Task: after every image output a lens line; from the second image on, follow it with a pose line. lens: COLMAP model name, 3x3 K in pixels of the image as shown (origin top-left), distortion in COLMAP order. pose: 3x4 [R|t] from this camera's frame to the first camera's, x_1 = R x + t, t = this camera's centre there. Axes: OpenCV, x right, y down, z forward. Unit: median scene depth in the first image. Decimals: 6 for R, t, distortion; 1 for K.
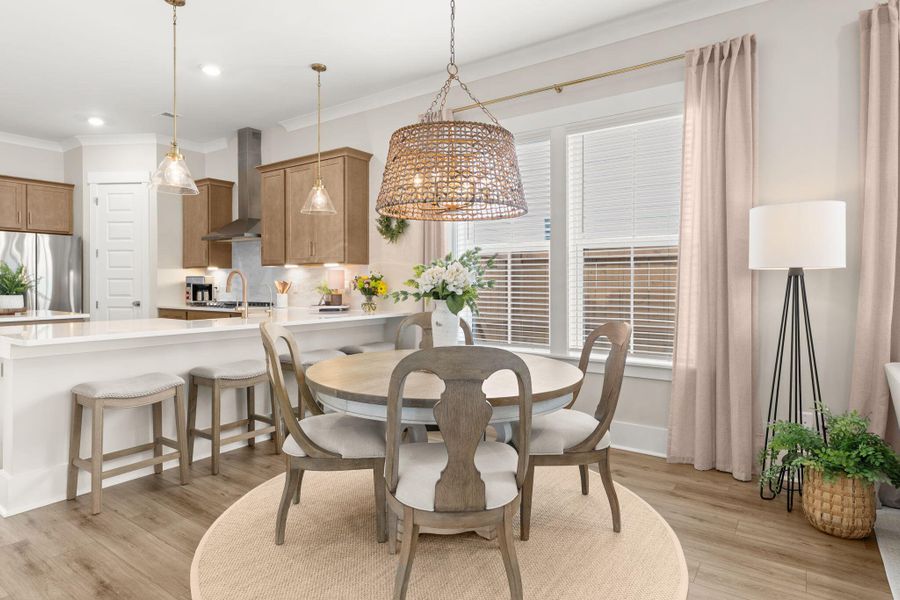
lens RADIAL K [[507.4, 0, 453.3], [0, 507.4, 285.7], [0, 0, 1]] dist [-0.000911, 0.001543]
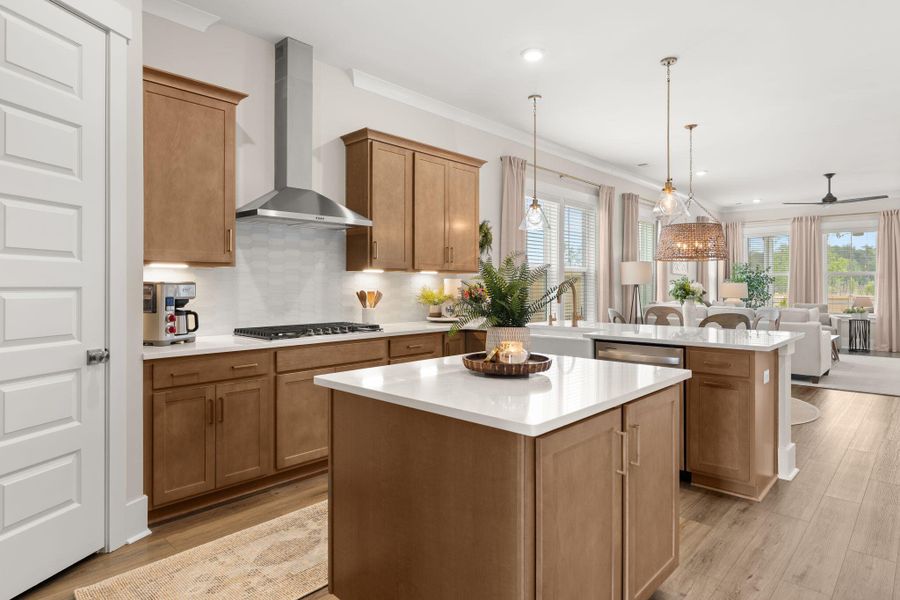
lens RADIAL K [[507.4, 0, 453.3], [0, 507.4, 285.7], [0, 0, 1]] dist [-0.000911, 0.001543]
pose [[0.140542, -0.000541, 0.990075, -0.972896], [0.004983, 0.999988, -0.000160, -0.014628], [-0.990062, 0.004956, 0.140543, 0.716145]]
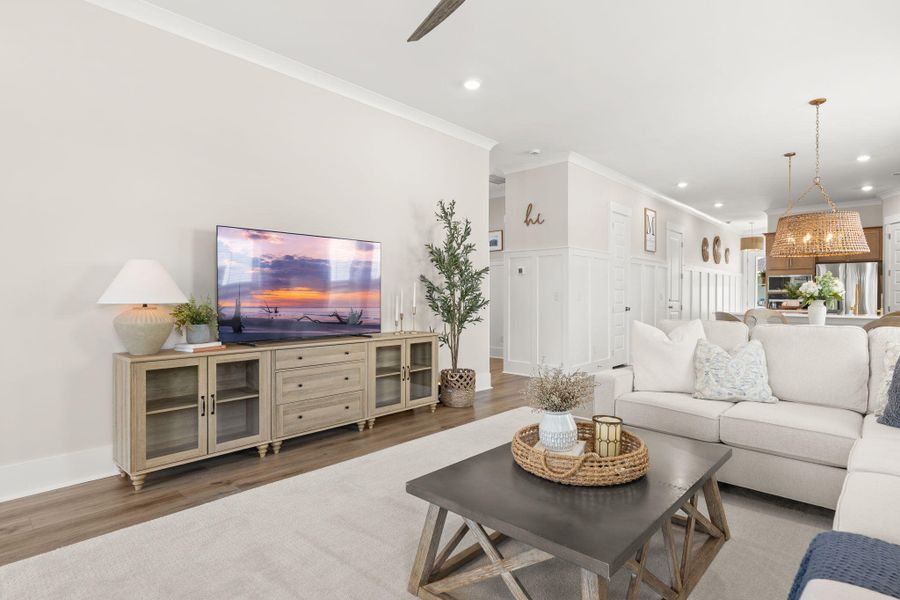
lens RADIAL K [[474.0, 0, 429.5], [0, 474.0, 302.1], [0, 0, 1]] dist [-0.001774, -0.001177]
pose [[-0.157706, 0.012509, -0.987407, 0.858084], [-0.006331, 0.999886, 0.013679, 0.010334], [0.987466, 0.008409, -0.157609, -0.077491]]
